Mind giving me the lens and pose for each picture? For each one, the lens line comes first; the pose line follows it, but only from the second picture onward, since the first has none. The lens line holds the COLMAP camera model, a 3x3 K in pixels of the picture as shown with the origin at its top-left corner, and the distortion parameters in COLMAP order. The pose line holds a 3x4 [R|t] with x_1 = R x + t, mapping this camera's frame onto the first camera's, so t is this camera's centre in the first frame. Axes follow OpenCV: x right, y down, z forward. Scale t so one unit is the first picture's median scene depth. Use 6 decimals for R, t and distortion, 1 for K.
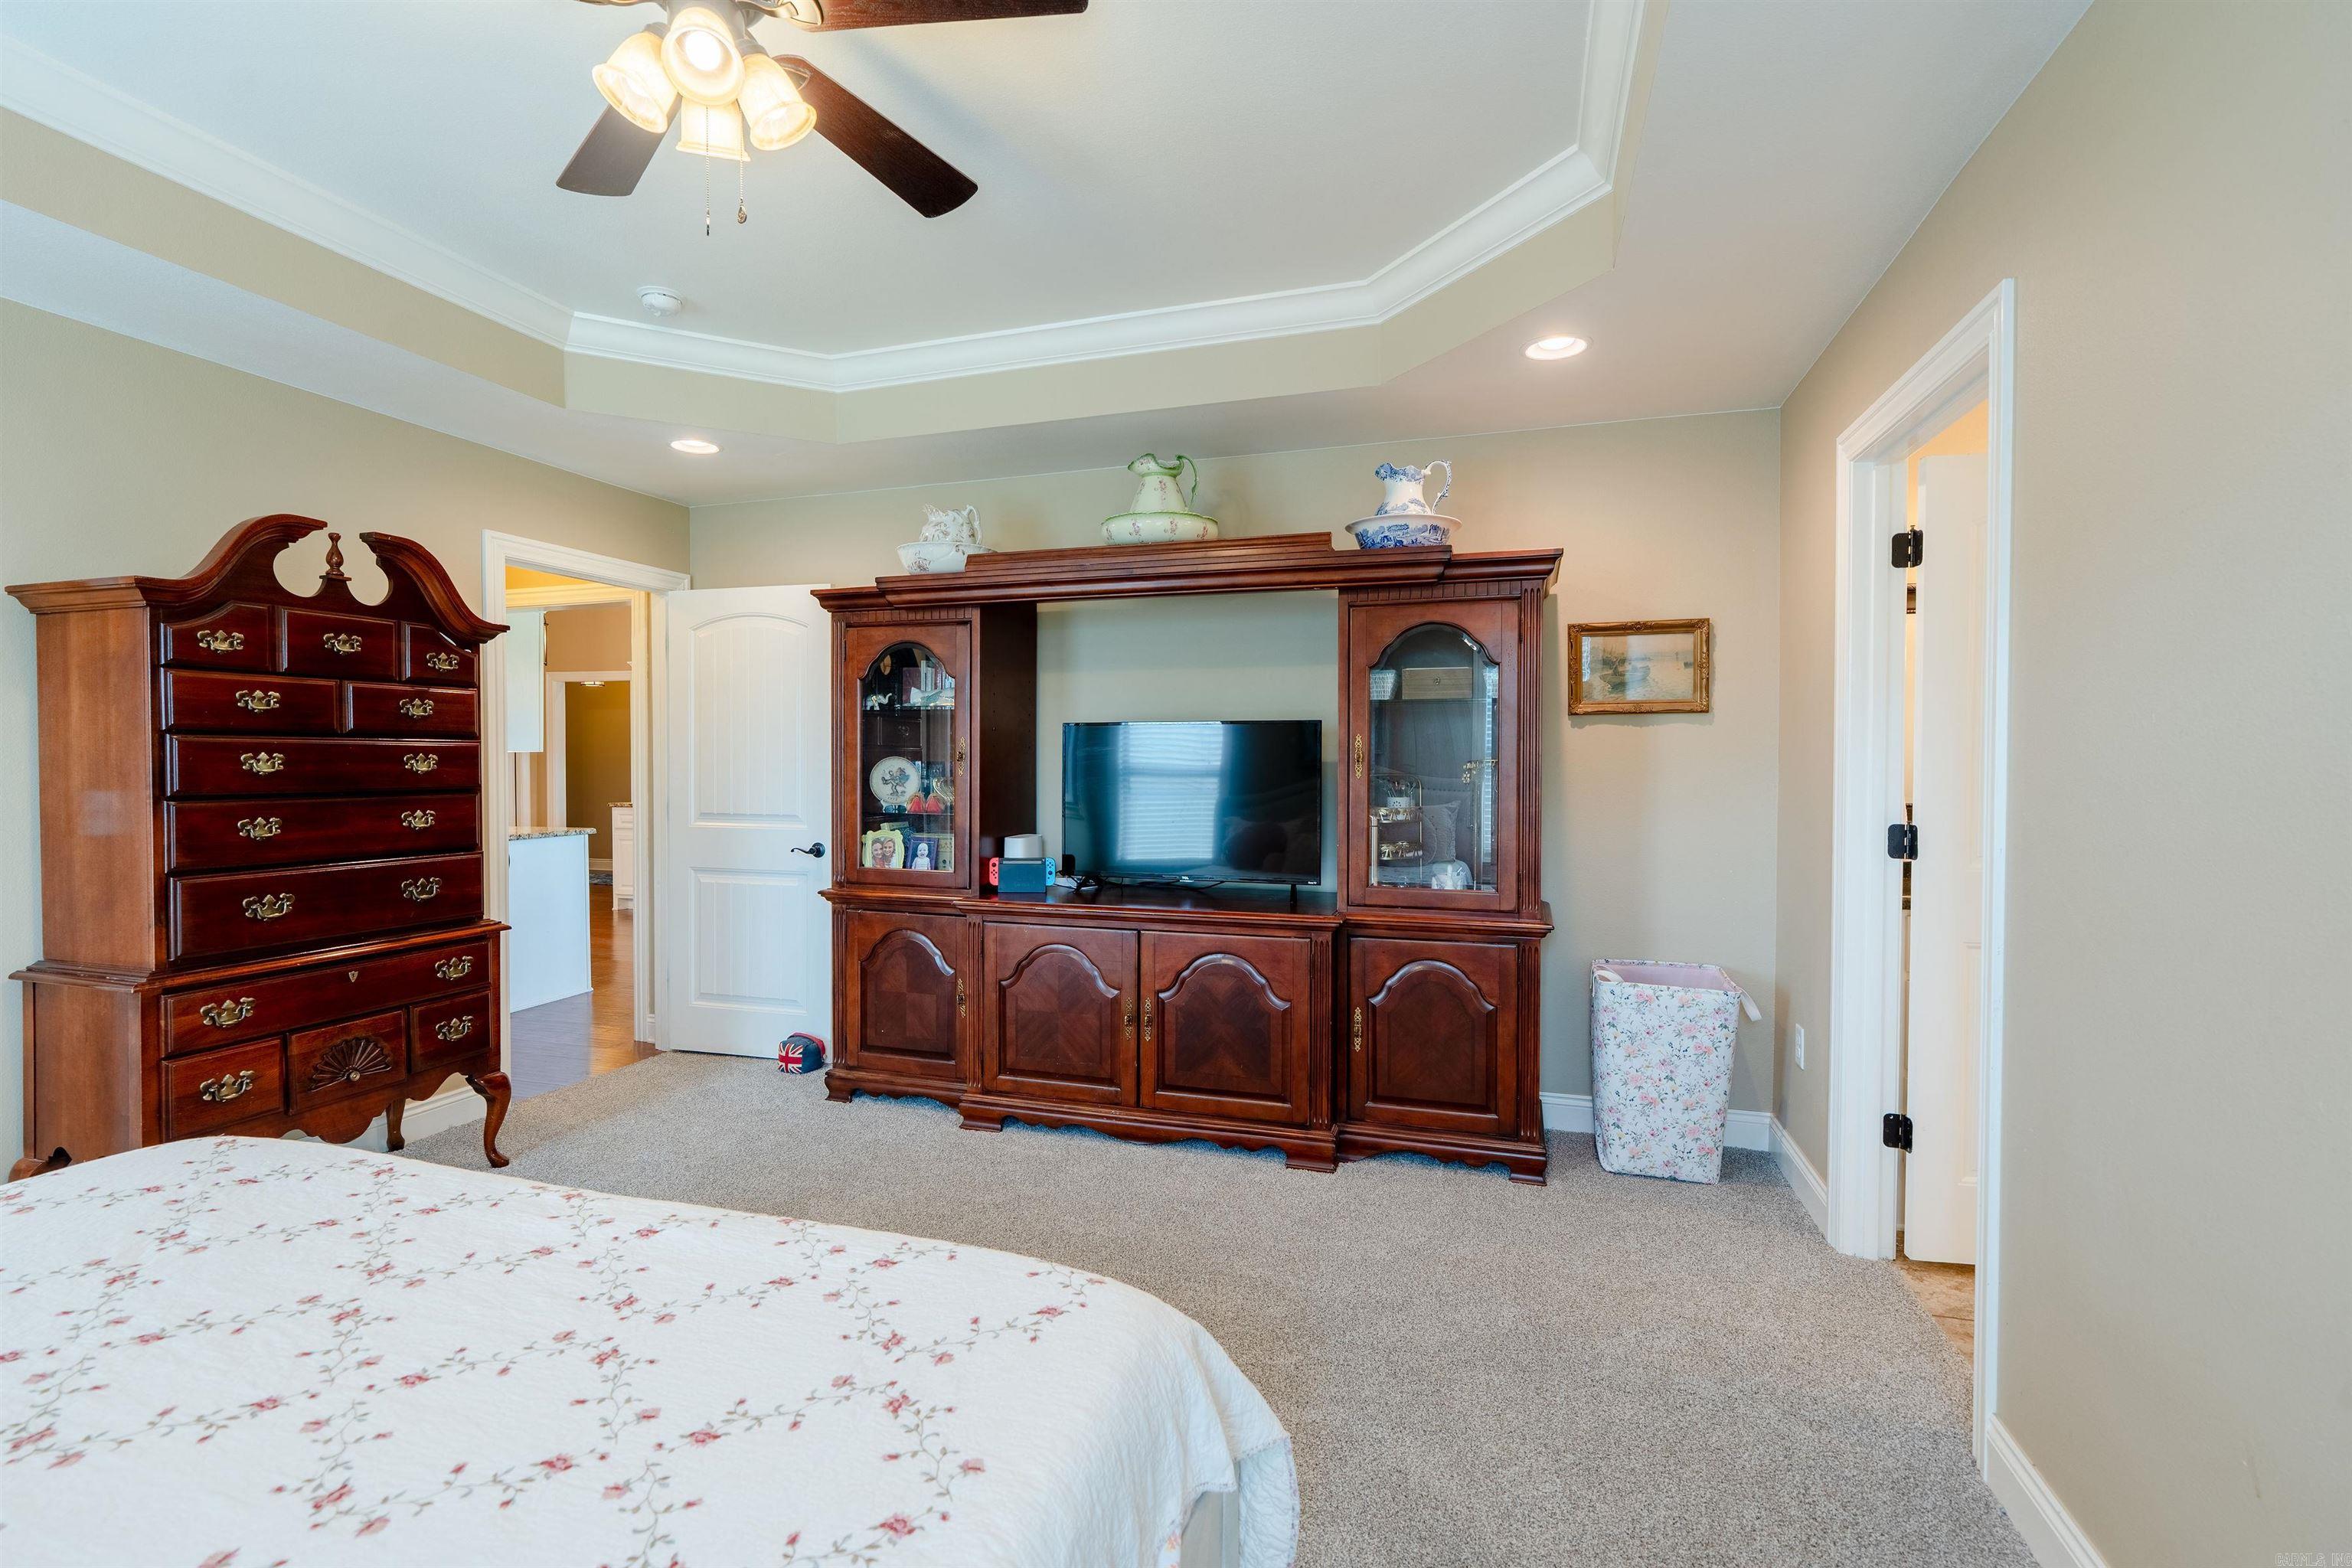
lens RADIAL K [[1051.7, 0, 1176.0], [0, 1051.7, 784.0], [0, 0, 1]] dist [-0.003825, 0.001169]
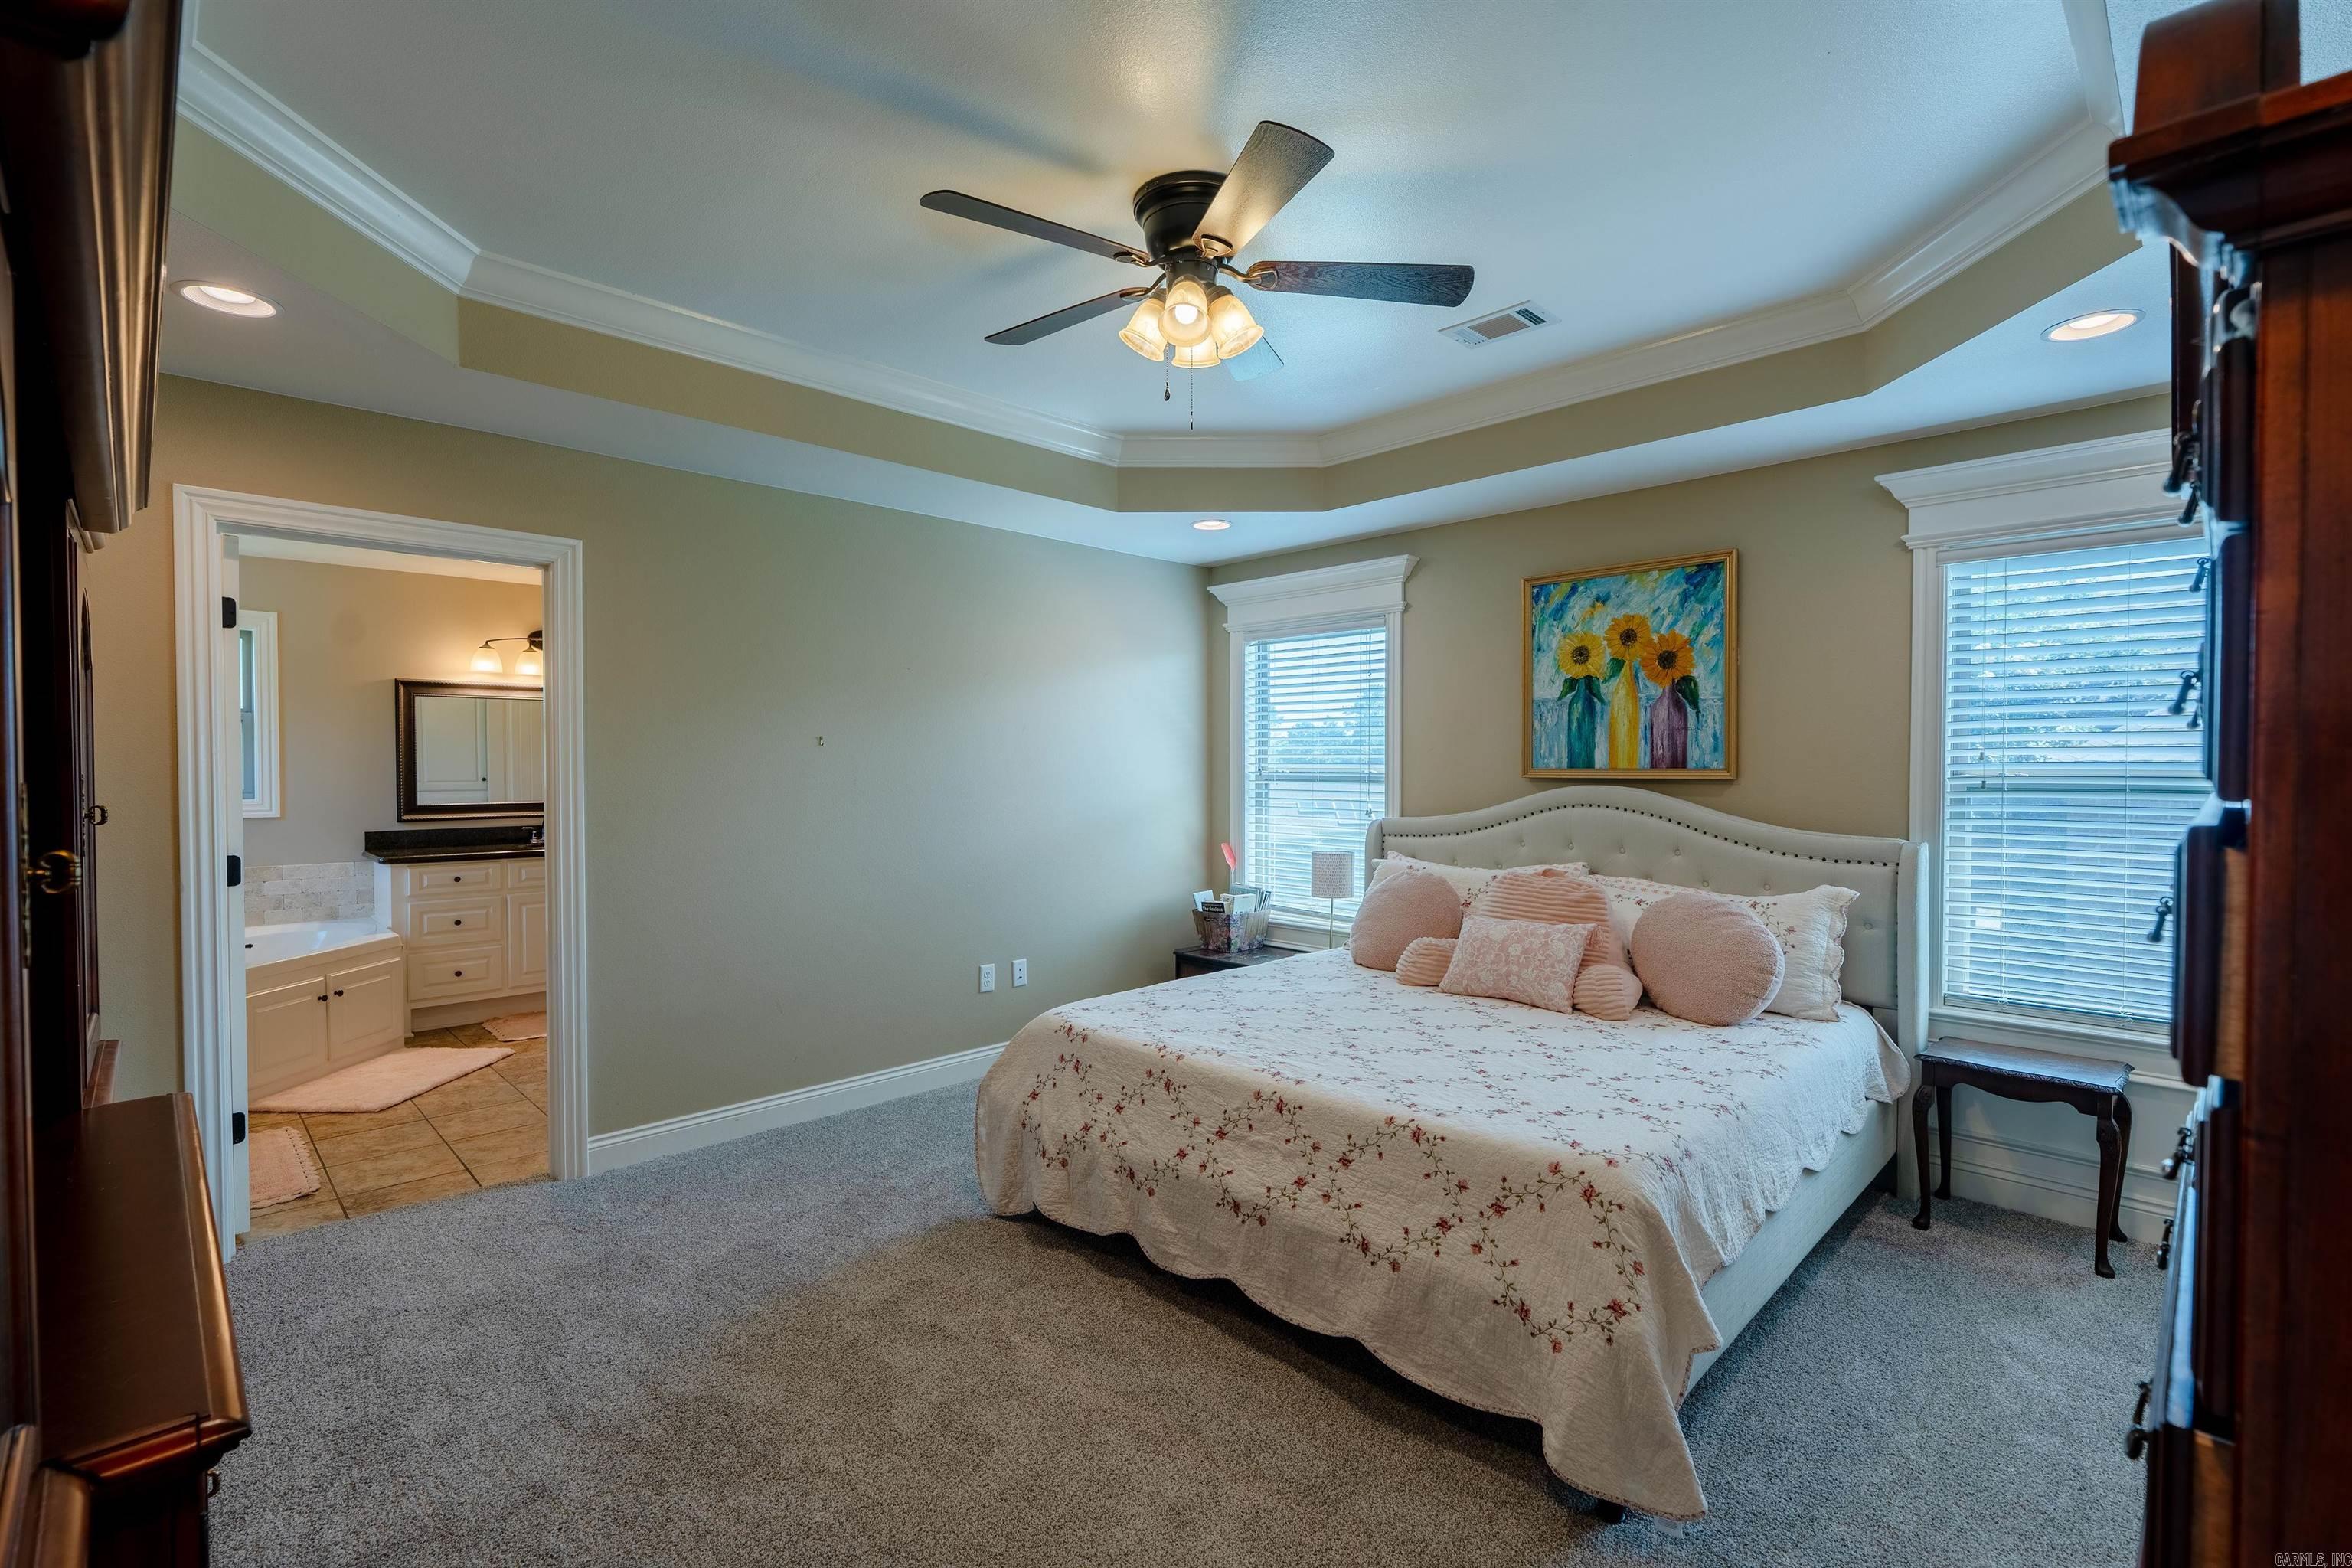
lens RADIAL K [[1051.6, 0, 1176.4], [0, 1051.6, 781.2], [0, 0, 1]] dist [-0.004036, 0.001249]
pose [[-0.888228, -0.007332, 0.459345, -0.960954], [0.010786, 0.999264, 0.036808, -0.095337], [-0.459277, 0.037649, -0.887495, 2.034870]]
